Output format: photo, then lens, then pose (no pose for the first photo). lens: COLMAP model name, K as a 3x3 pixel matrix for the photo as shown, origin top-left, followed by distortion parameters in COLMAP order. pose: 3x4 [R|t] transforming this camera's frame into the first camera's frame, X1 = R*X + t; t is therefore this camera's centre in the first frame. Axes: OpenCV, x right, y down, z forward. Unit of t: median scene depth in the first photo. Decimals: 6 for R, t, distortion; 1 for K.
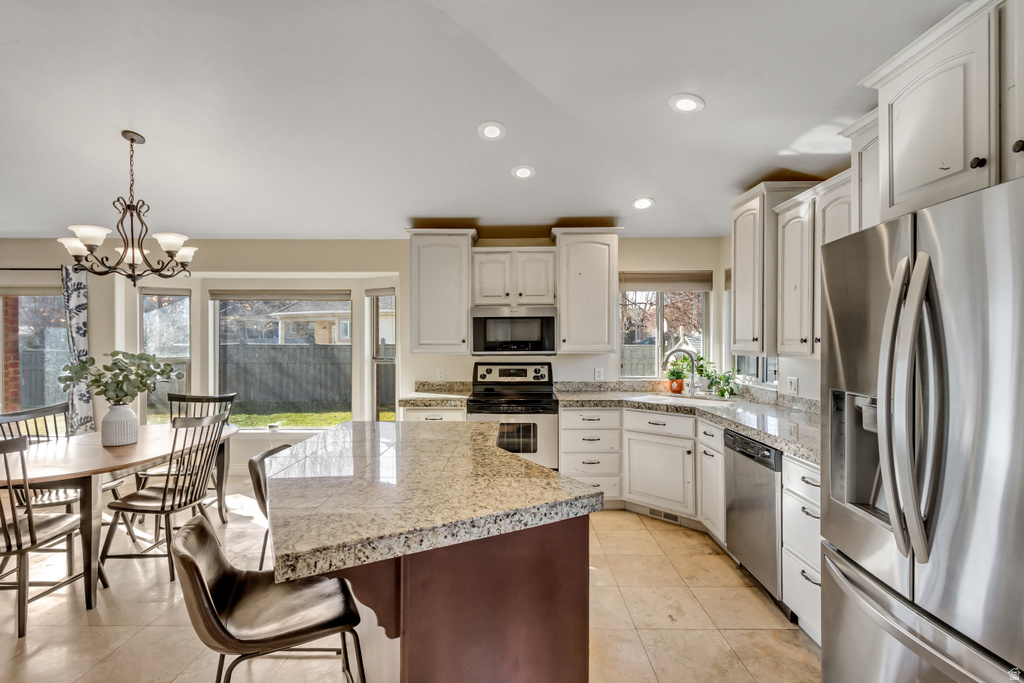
lens RADIAL K [[474.0, 0, 516.7], [0, 474.0, 346.4], [0, 0, 1]] dist [0.008654, -0.002067]
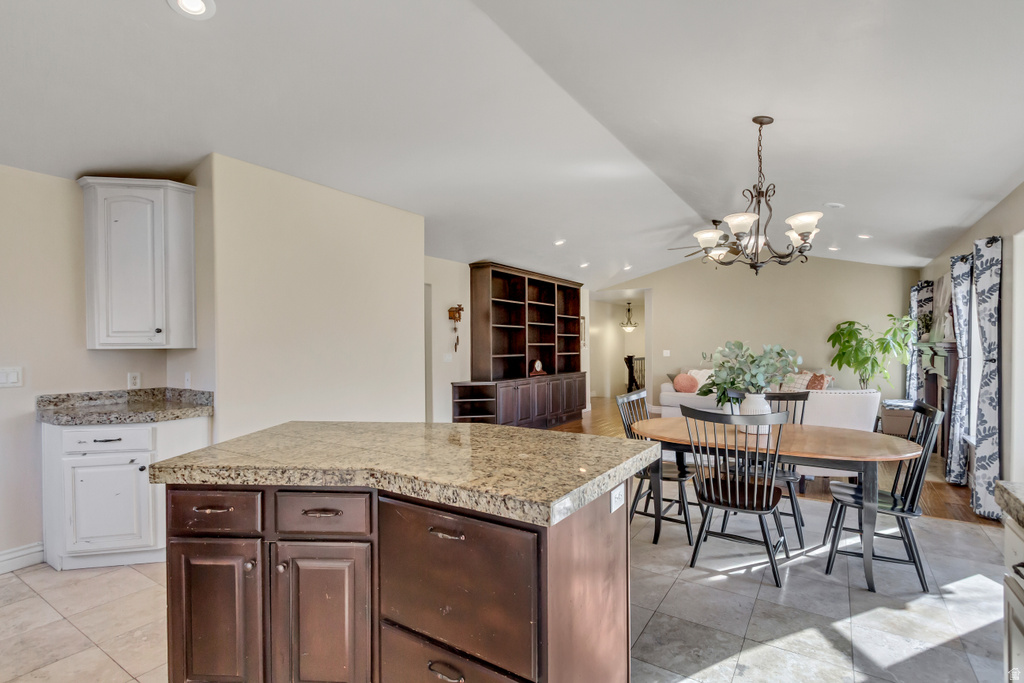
lens RADIAL K [[474.0, 0, 501.9], [0, 474.0, 347.4], [0, 0, 1]] dist [0.008654, -0.002067]
pose [[-0.557852, 0.008744, -0.829895, 0.246090], [-0.004103, 0.999903, 0.013294, 0.010274], [0.829931, 0.010821, -0.557762, 0.903849]]
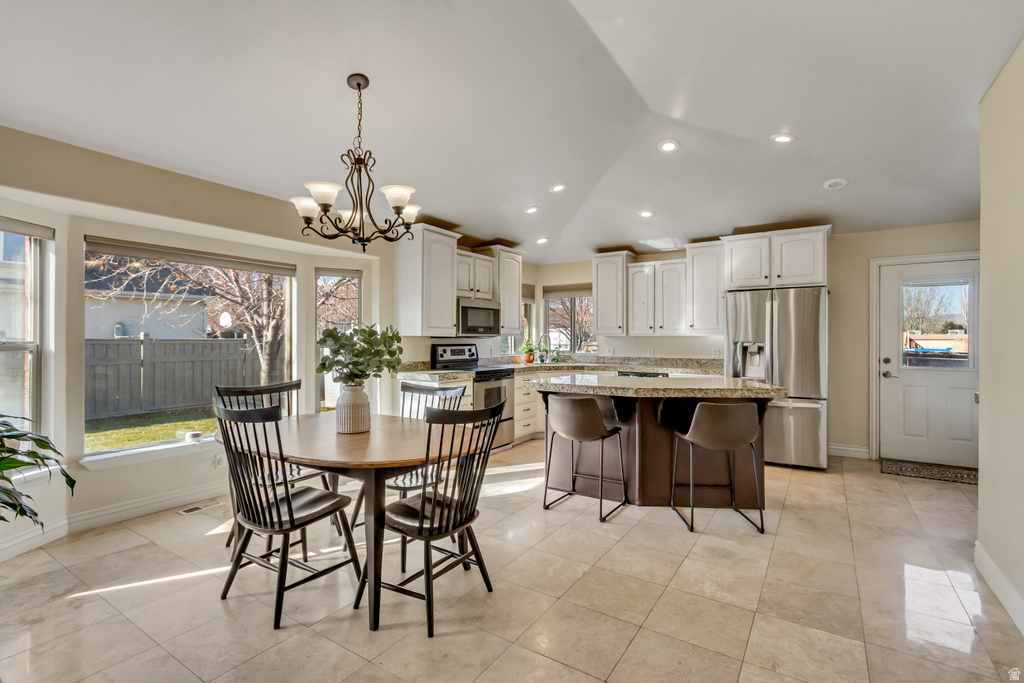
lens RADIAL K [[474.0, 0, 510.5], [0, 474.0, 339.3], [0, 0, 1]] dist [0.008654, -0.002067]
pose [[0.545873, 0.002423, 0.837864, -1.133752], [0.008109, 0.999934, -0.008174, 0.038664], [-0.837829, 0.011256, 0.545817, 0.235560]]
